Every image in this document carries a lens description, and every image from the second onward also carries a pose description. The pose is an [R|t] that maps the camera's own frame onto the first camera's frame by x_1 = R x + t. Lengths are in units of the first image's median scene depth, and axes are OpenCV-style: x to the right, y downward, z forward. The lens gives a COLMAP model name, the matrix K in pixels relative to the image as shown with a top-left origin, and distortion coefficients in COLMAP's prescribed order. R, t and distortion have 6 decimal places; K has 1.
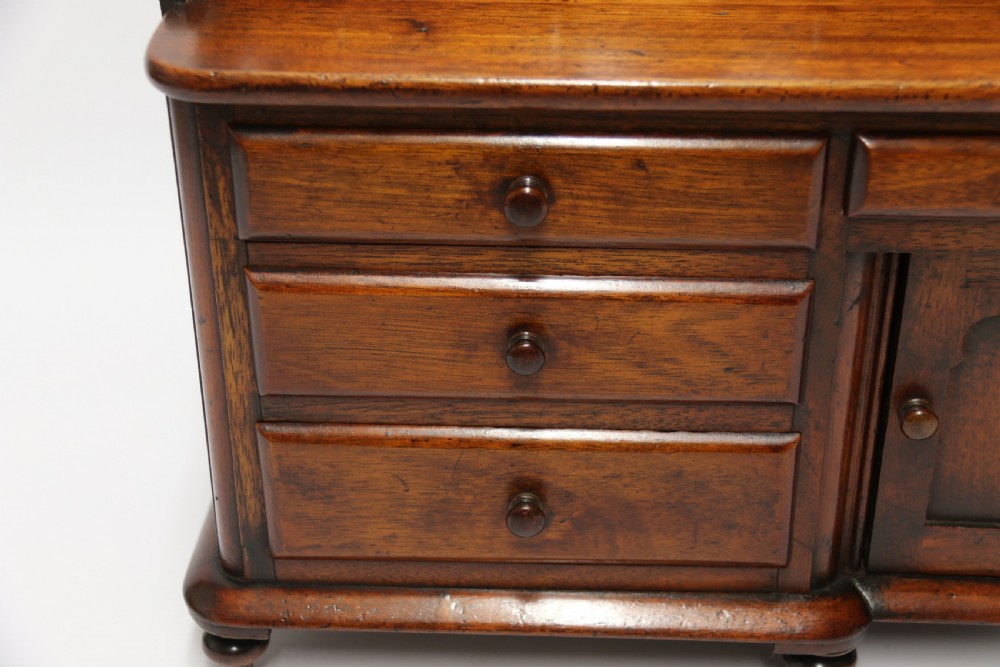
lens RADIAL K [[1659.2, 0, 524.0], [0, 1659.2, 329.2], [0, 0, 1]] dist [0.116090, 0.000000]
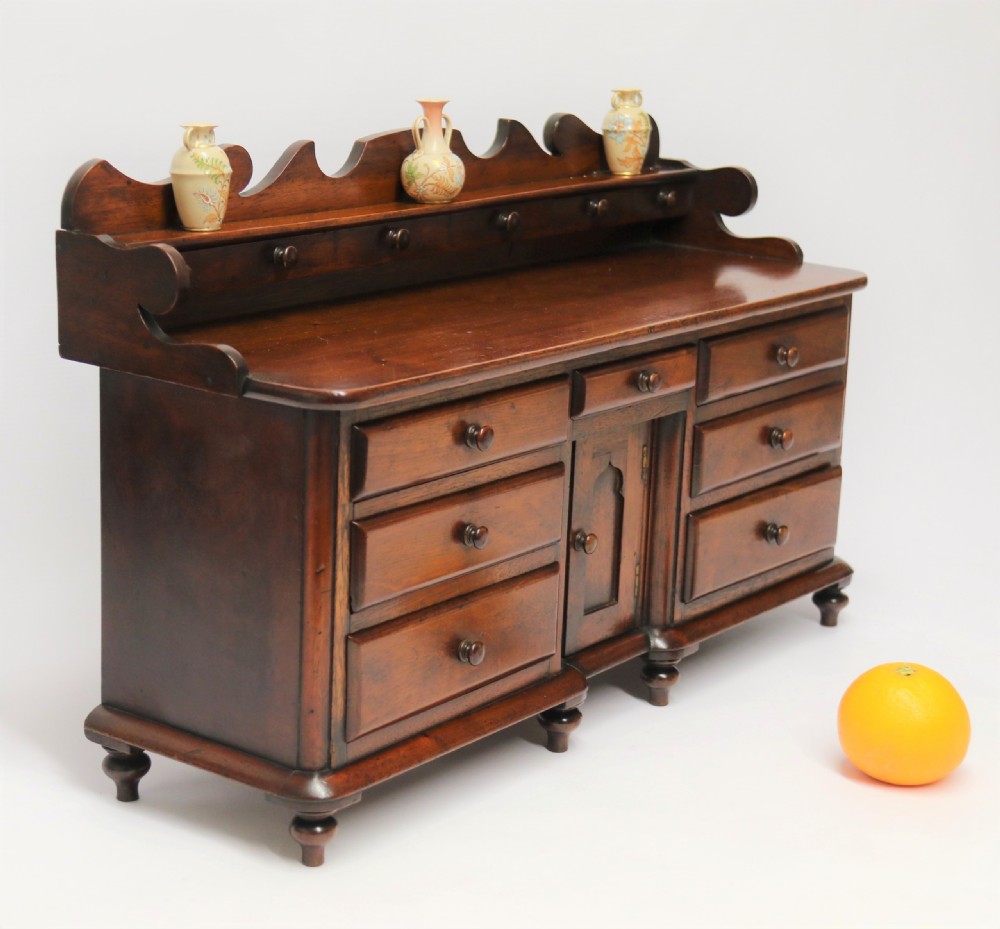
lens RADIAL K [[2190.5, 0, 500.0], [0, 2190.5, 459.1], [0, 0, 1]] dist [0.103090, 0.000000]
pose [[0.574100, -0.176190, 0.799604, -1.668011], [0.382643, 0.921104, -0.071768, 0.106272], [-0.723874, 0.347165, 0.596224, -0.333797]]
